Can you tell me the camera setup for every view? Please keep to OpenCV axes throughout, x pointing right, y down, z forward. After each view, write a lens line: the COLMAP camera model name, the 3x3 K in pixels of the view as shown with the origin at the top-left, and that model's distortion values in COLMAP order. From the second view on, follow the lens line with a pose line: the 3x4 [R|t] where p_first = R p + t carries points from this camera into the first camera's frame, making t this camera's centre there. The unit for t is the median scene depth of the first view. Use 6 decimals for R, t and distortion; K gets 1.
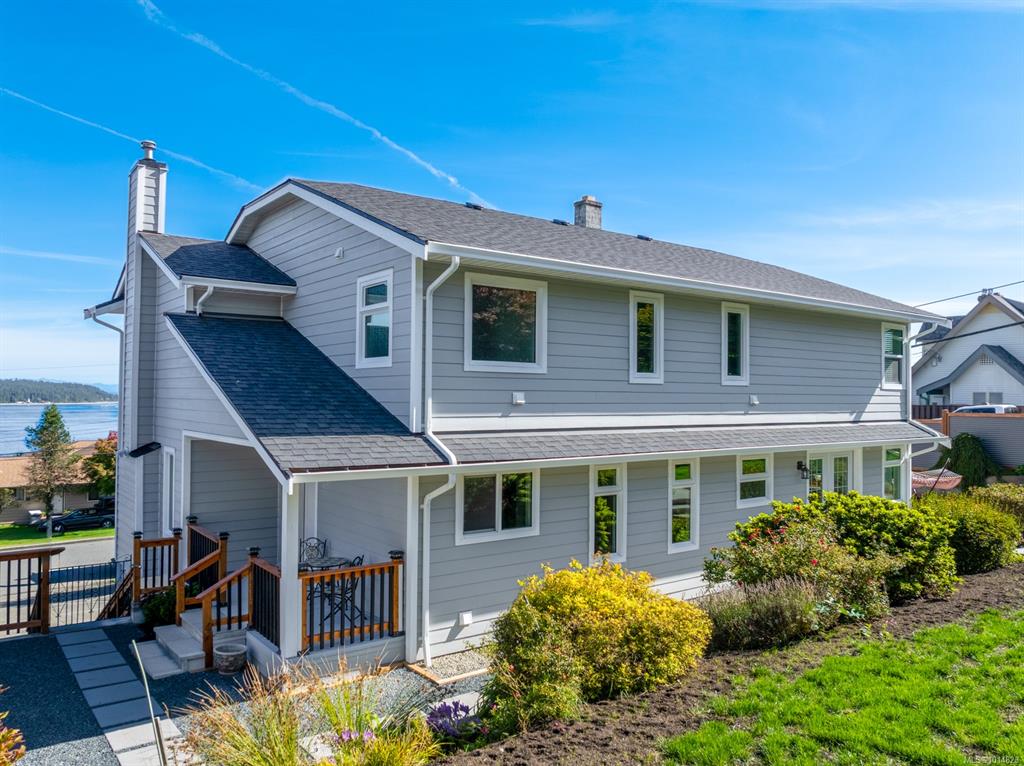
lens RADIAL K [[779.5, 0, 512.0], [0, 779.5, 383.0], [0, 0, 1]] dist [-0.036473, -0.001215]
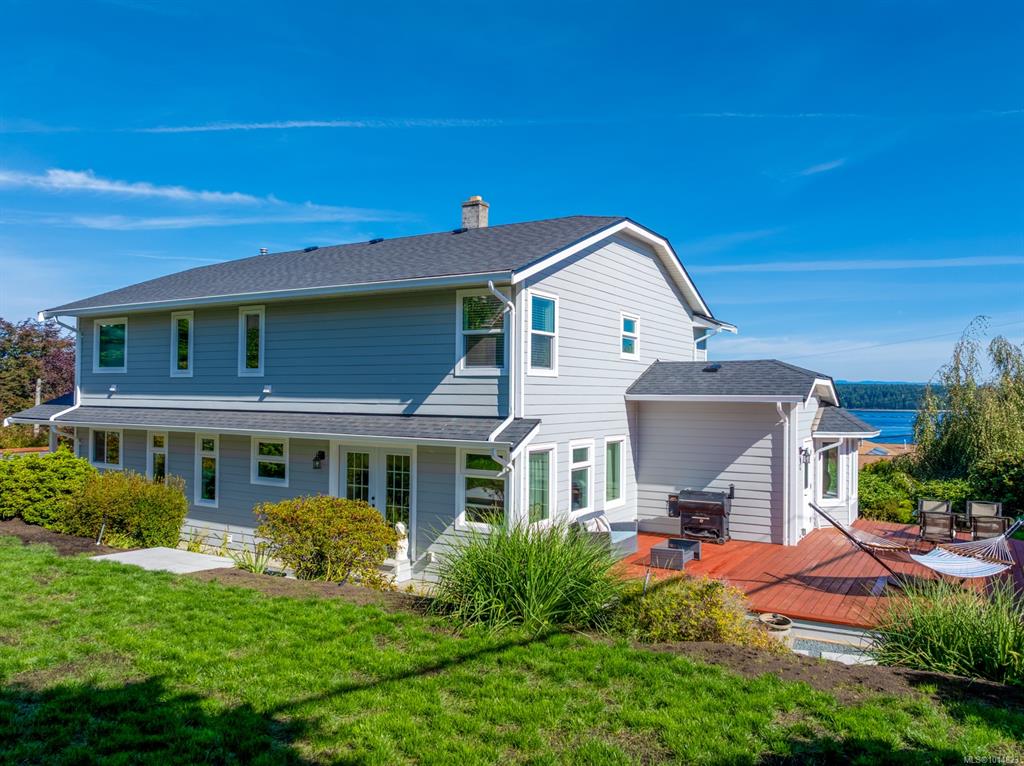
lens RADIAL K [[769.4, 0, 514.2], [0, 769.4, 372.5], [0, 0, 1]] dist [-0.045889, -0.003489]
pose [[0.386100, -0.035785, -0.921762, 1.895433], [0.005995, 0.999323, -0.036285, 0.051791], [0.922437, 0.008484, 0.386054, 1.168728]]
